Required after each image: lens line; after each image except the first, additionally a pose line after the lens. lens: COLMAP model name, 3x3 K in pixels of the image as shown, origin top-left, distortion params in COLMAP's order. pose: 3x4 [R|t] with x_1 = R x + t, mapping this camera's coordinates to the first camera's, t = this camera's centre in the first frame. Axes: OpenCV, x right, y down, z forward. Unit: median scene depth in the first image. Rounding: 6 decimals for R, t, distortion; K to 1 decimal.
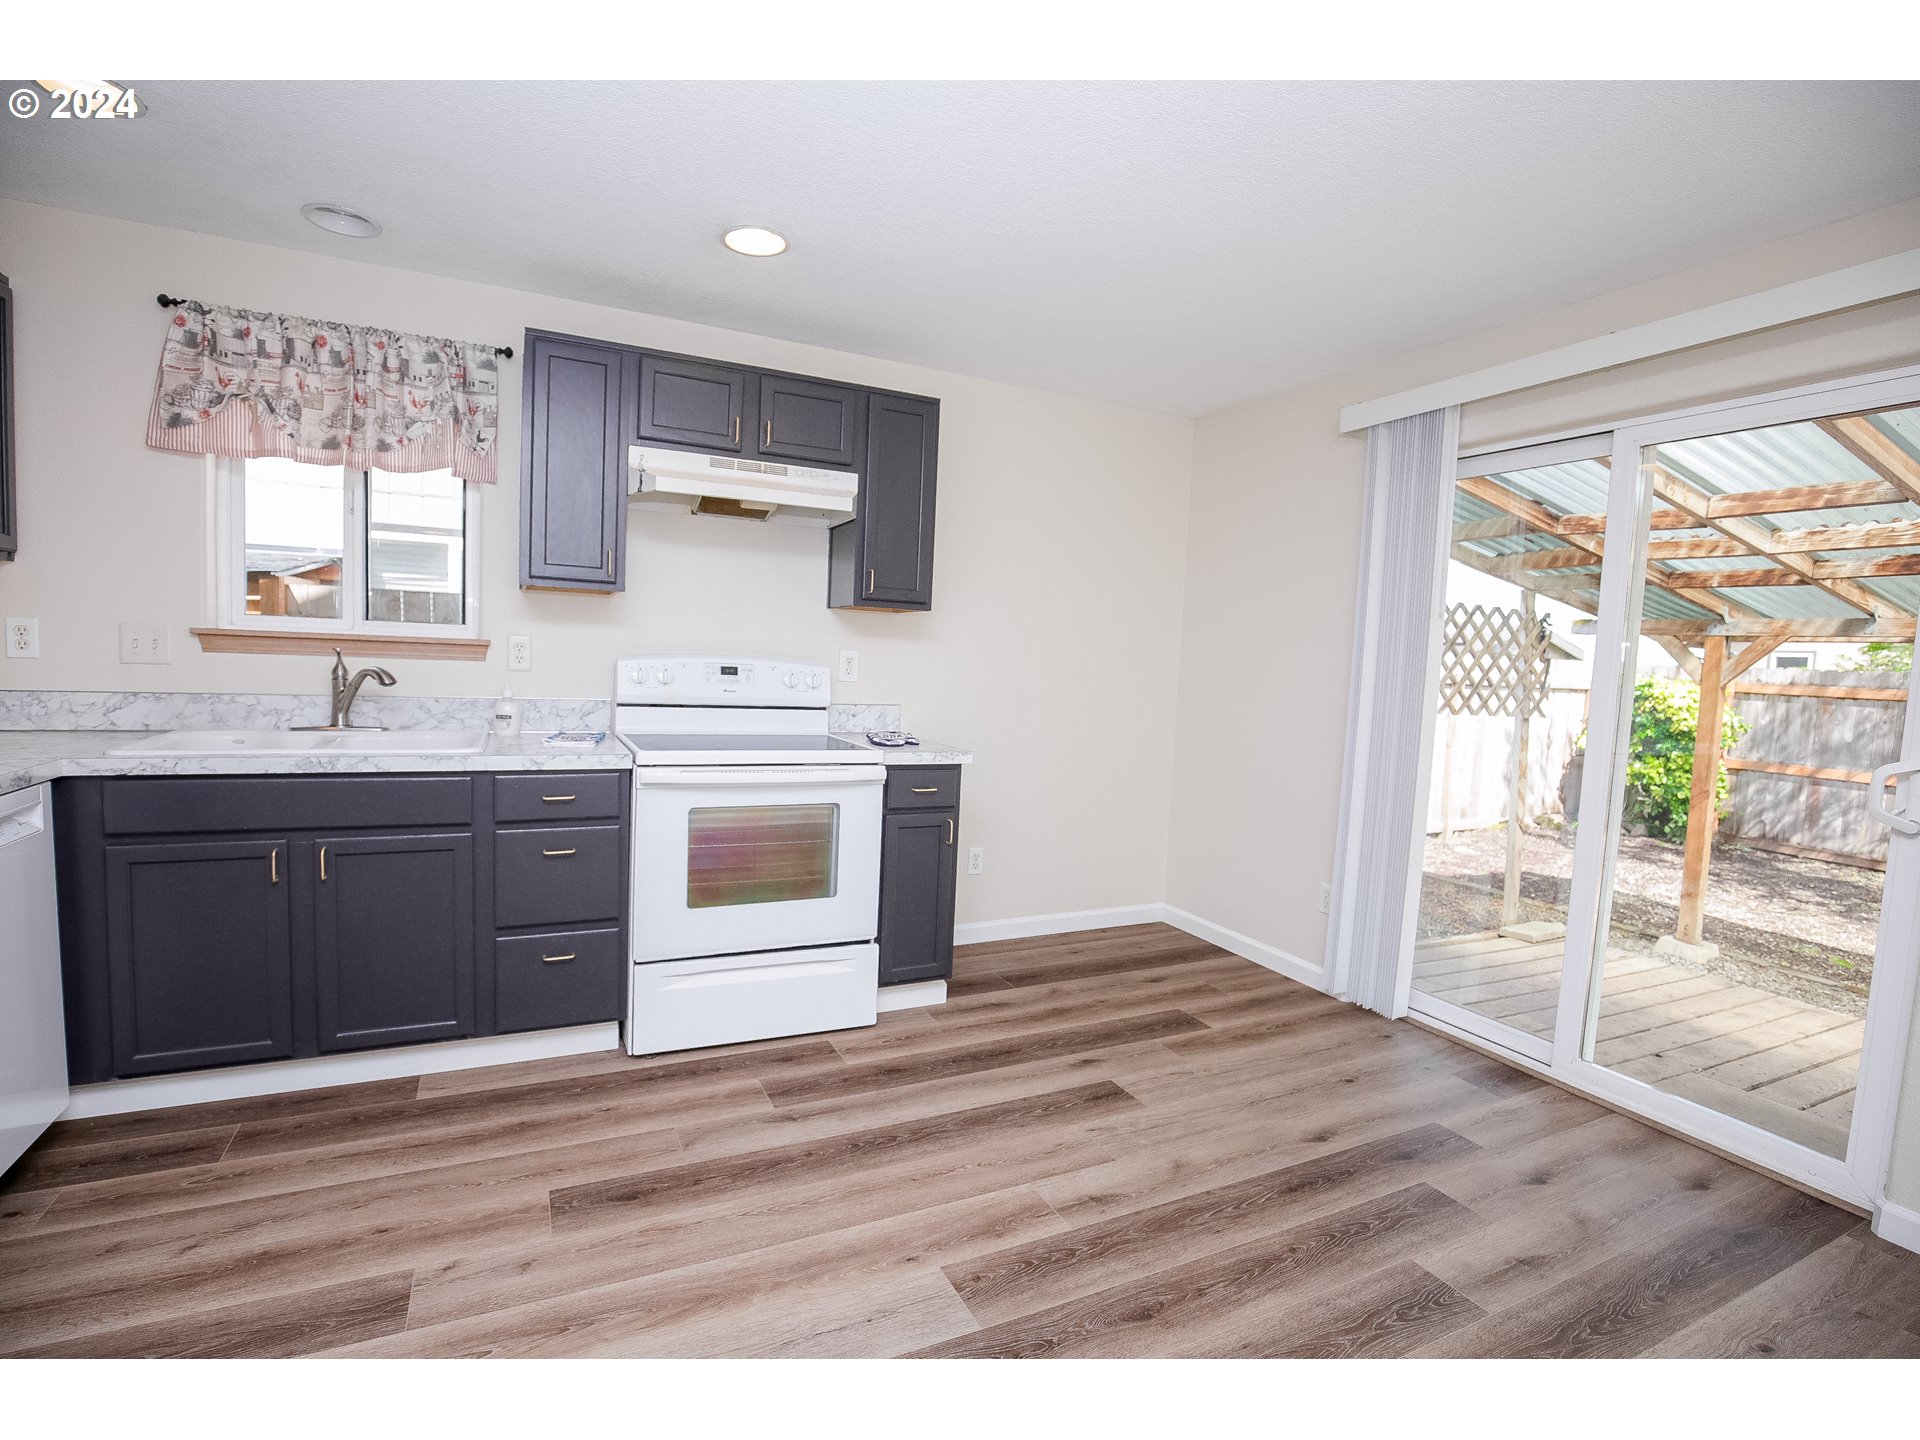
lens RADIAL K [[886.8, 0, 951.2], [0, 886.8, 721.2], [0, 0, 1]] dist [-0.031829, 0.002282]
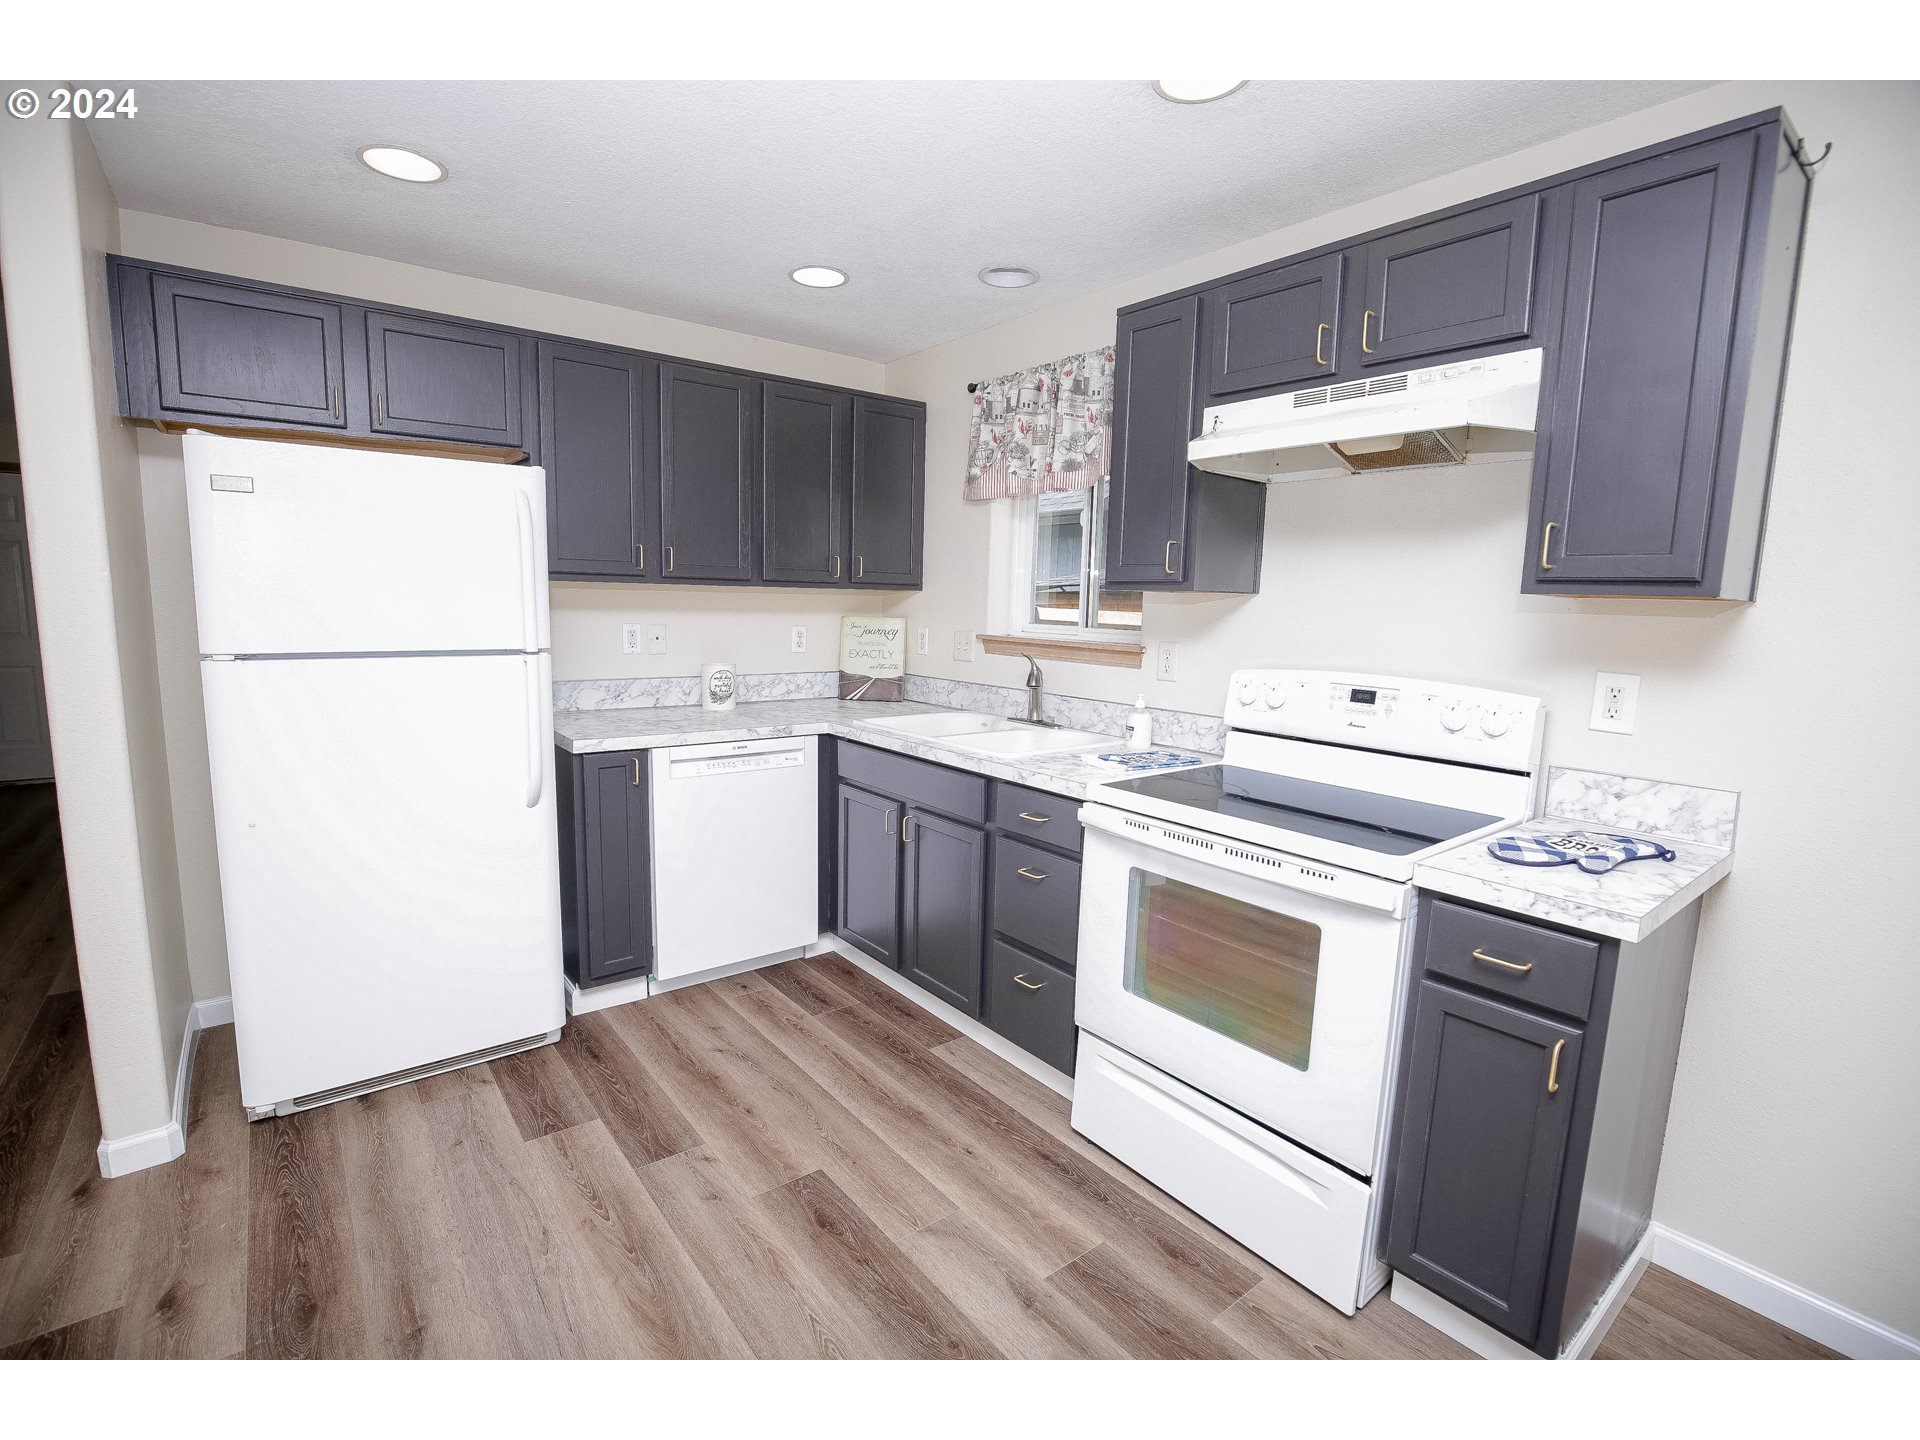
lens RADIAL K [[886.8, 0, 954.2], [0, 886.8, 721.1], [0, 0, 1]] dist [-0.031829, 0.002282]
pose [[0.213196, 0.094065, -0.972471, 0.444342], [-0.089918, 0.993019, 0.076340, -0.078671], [0.972863, 0.071167, 0.220166, 0.697078]]
